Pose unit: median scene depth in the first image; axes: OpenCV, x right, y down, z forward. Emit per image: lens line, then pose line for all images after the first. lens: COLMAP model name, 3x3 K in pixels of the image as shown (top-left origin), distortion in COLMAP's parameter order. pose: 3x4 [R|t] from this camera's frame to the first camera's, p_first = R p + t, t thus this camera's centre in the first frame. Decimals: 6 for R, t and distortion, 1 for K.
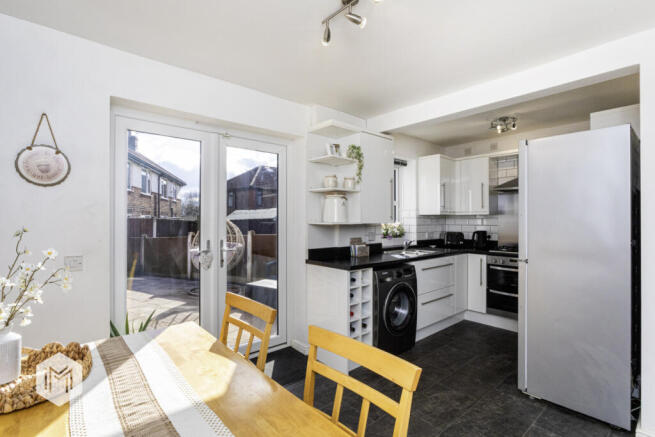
lens RADIAL K [[313.4, 0, 328.6], [0, 313.4, 217.5], [0, 0, 1]] dist [-0.015155, 0.001176]
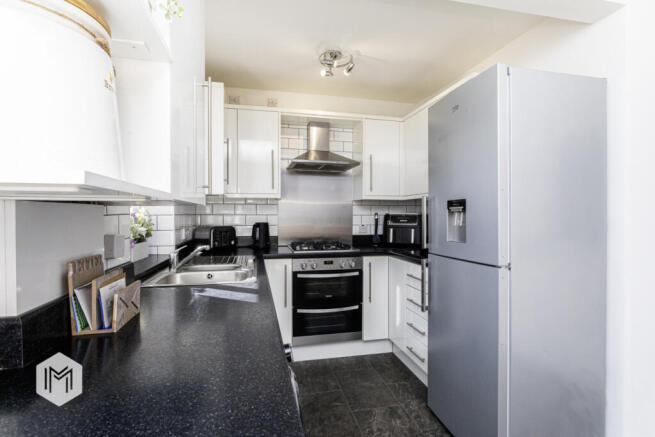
lens RADIAL K [[313.4, 0, 327.9], [0, 313.4, 215.9], [0, 0, 1]] dist [-0.015155, 0.001176]
pose [[0.465961, -0.005162, 0.884790, -0.045290], [-0.008253, 0.999914, 0.010181, 0.021953], [-0.884767, -0.012046, 0.465878, 0.619971]]
